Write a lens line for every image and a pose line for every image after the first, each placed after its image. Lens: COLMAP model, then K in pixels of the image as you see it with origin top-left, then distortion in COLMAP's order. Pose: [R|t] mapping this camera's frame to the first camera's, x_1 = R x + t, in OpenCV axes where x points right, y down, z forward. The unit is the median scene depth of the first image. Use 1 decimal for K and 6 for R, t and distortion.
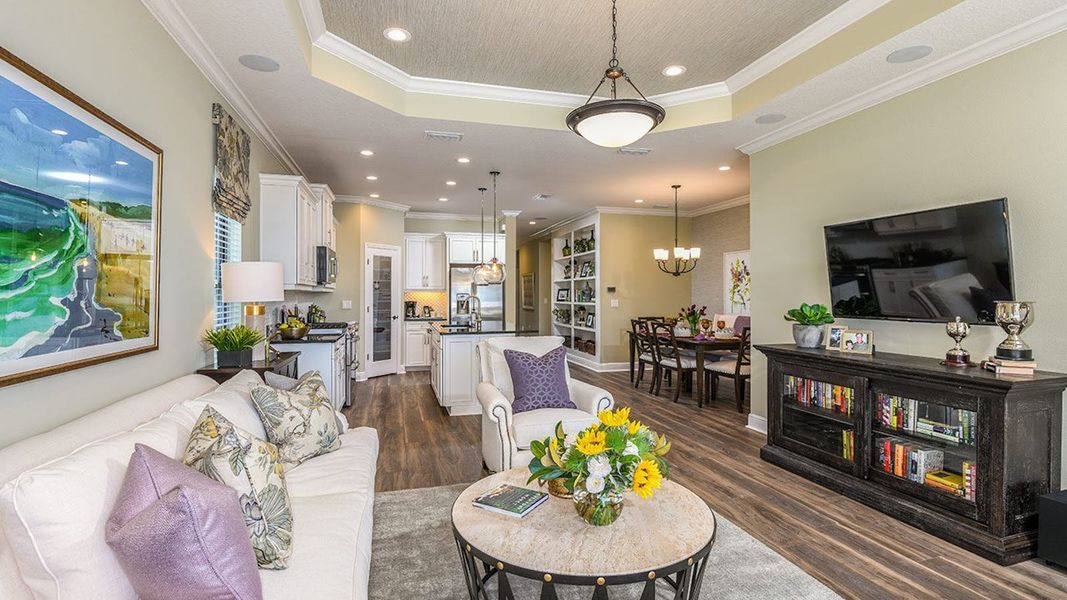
lens RADIAL K [[504.5, 0, 533.5], [0, 504.5, 300.0], [0, 0, 1]] dist [-0.025997, -0.000822]
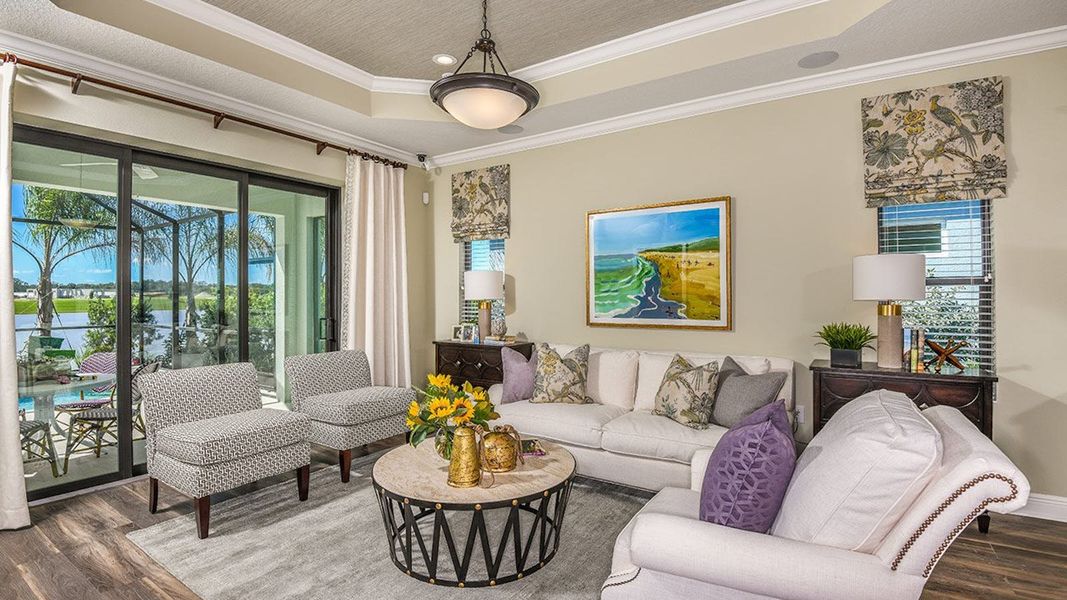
lens RADIAL K [[504.5, 0, 533.5], [0, 504.5, 300.0], [0, 0, 1]] dist [-0.025997, -0.000822]
pose [[-0.761679, 0.010113, -0.647876, 0.683162], [-0.000490, 0.999869, 0.016183, -0.015221], [0.647955, 0.012644, -0.761574, 1.786849]]
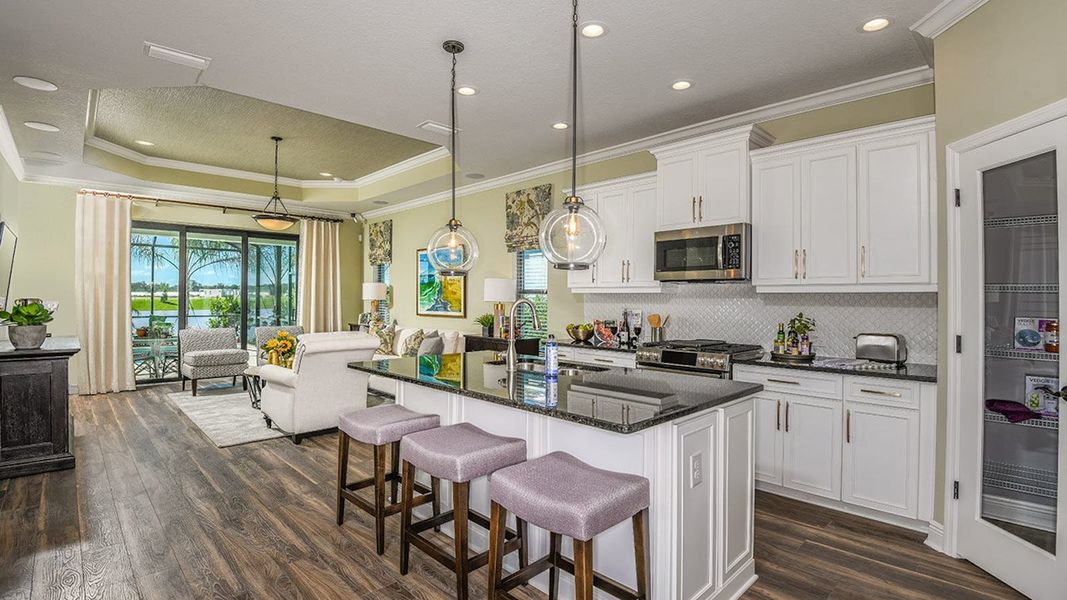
lens RADIAL K [[485.8, 0, 517.8], [0, 485.8, 299.4], [0, 0, 1]] dist [-0.003635, -0.018228]
pose [[-0.884693, -0.006010, -0.466136, 0.220645], [-0.012170, 0.999874, 0.010208, -0.030902], [0.466016, 0.014704, -0.884654, 3.499769]]
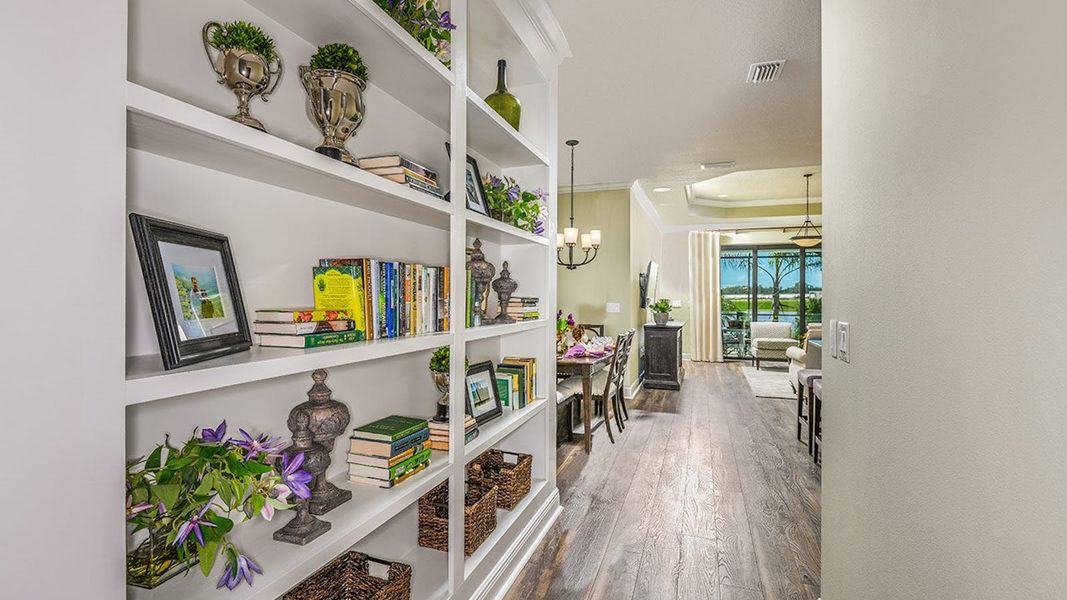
lens RADIAL K [[485.8, 0, 517.8], [0, 485.8, 299.4], [0, 0, 1]] dist [-0.003635, -0.018228]
pose [[-0.805018, -0.006749, 0.593212, -0.162522], [0.001179, 0.999915, 0.012975, -0.036747], [-0.593249, 0.011145, -0.804942, 4.364913]]
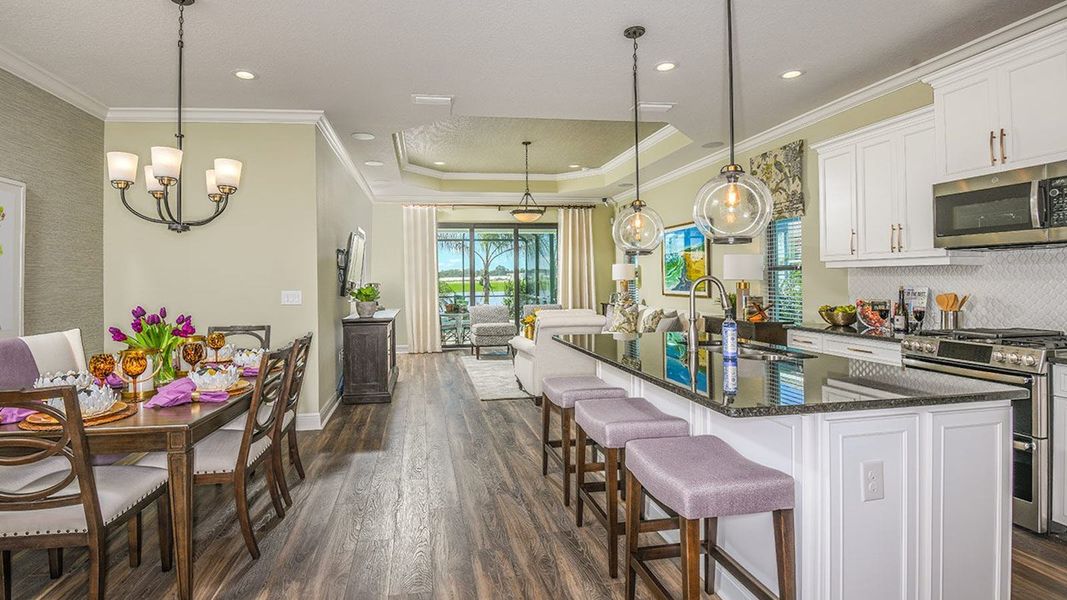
lens RADIAL K [[488.8, 0, 490.2], [0, 488.8, 281.7], [0, 0, 1]] dist [-0.017147, -0.000830]
pose [[-0.991373, 0.010168, 0.130678, 0.023365], [0.012037, 0.999836, 0.013521, -0.028996], [-0.130519, 0.014977, -0.991333, 3.630822]]
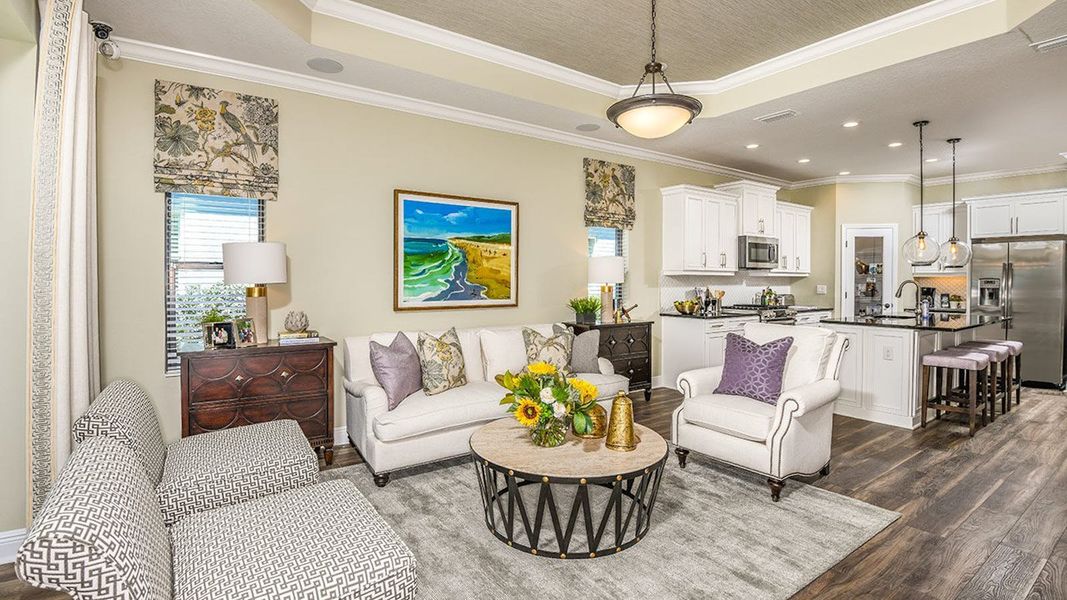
lens RADIAL K [[485.8, 0, 517.8], [0, 485.8, 299.4], [0, 0, 1]] dist [-0.003635, -0.018228]
pose [[0.311937, 0.040663, -0.949232, 1.055220], [-0.012387, 0.999173, 0.038731, -0.001548], [0.950022, -0.000323, 0.312183, 0.416726]]
